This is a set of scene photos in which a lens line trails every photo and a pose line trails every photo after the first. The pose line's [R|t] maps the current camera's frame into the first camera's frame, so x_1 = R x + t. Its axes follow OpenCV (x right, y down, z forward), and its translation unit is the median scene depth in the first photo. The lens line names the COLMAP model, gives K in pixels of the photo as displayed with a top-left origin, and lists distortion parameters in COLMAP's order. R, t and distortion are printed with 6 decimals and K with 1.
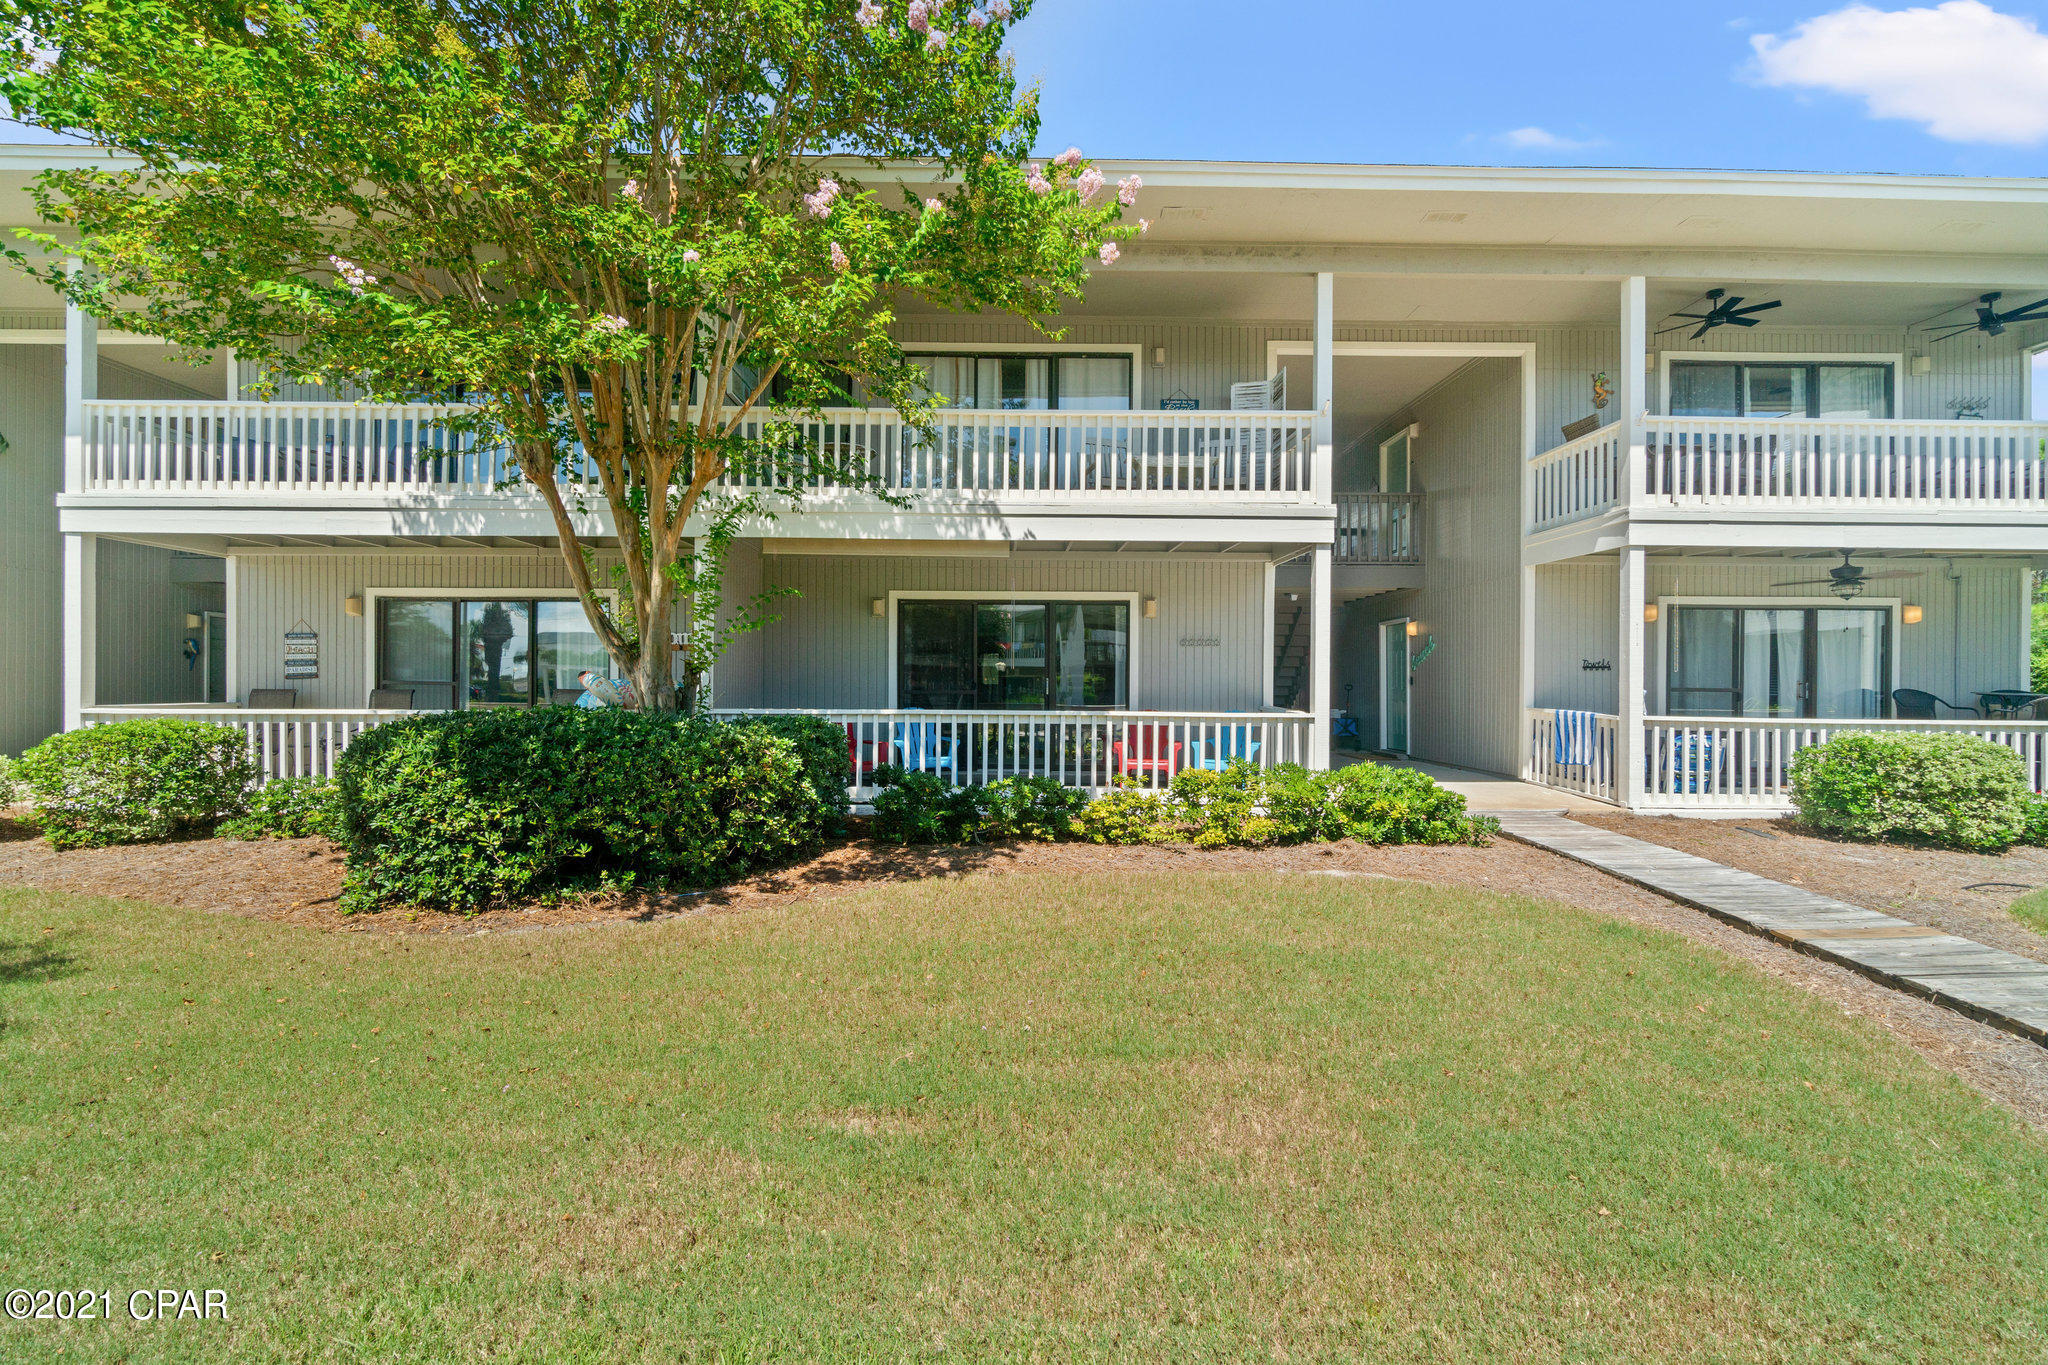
lens RADIAL K [[885.2, 0, 1023.7], [0, 885.2, 684.7], [0, 0, 1]] dist [-0.000633, 0.000129]
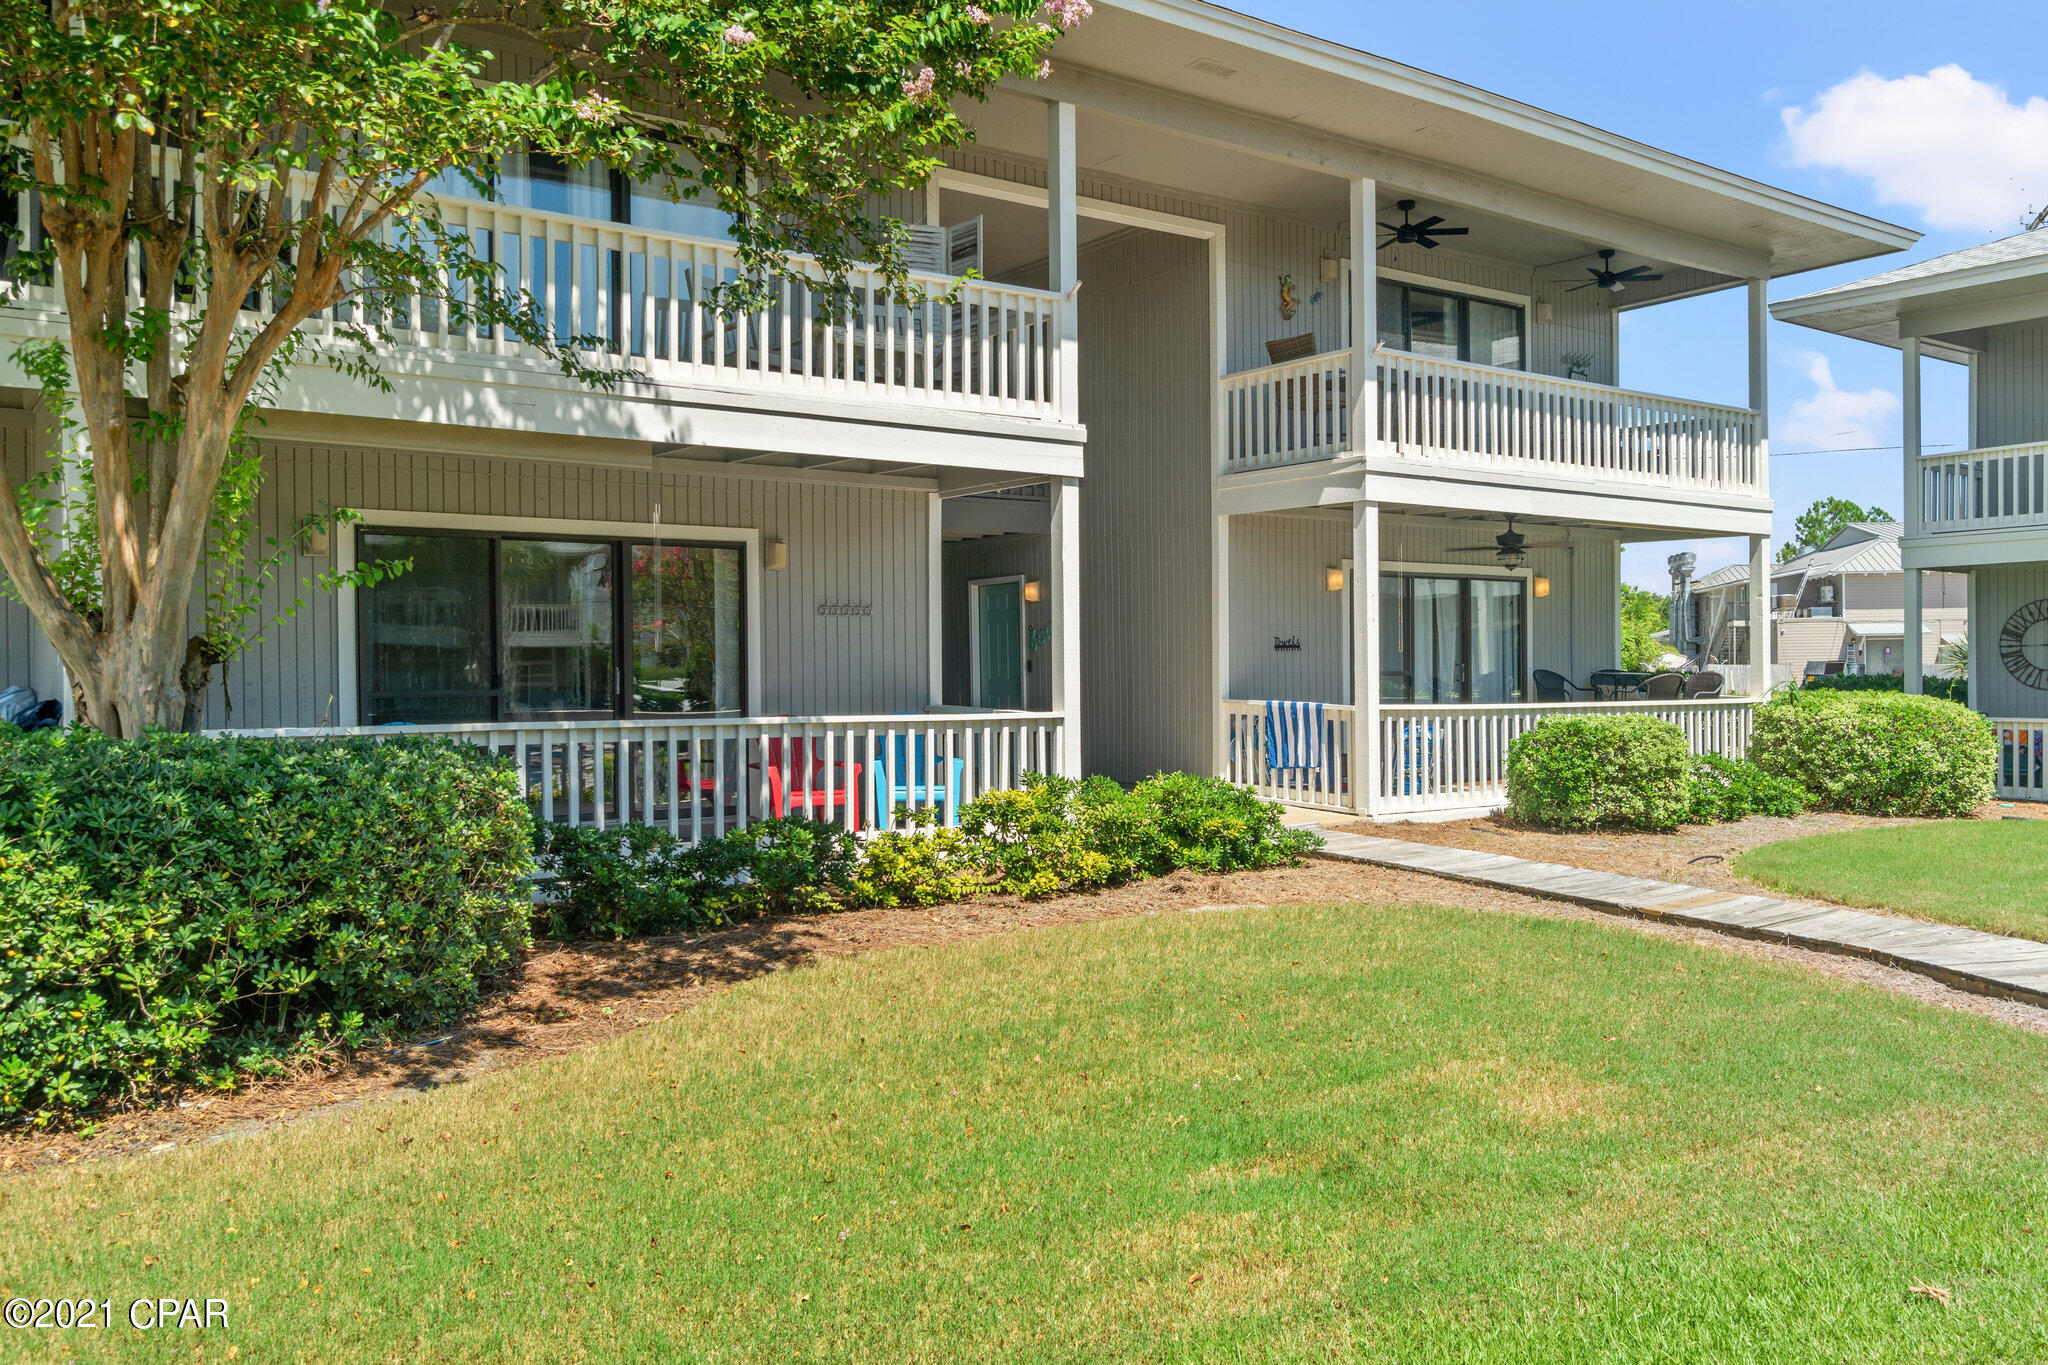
lens RADIAL K [[1615.4, 0, 1024.0], [0, 1615.4, 682.5], [0, 0, 1]] dist [0.000988, -0.000852]
pose [[0.820351, -0.014981, 0.571664, -0.449133], [0.013144, 0.999887, 0.007341, -0.001393], [-0.571710, 0.001492, 0.820455, -0.063735]]
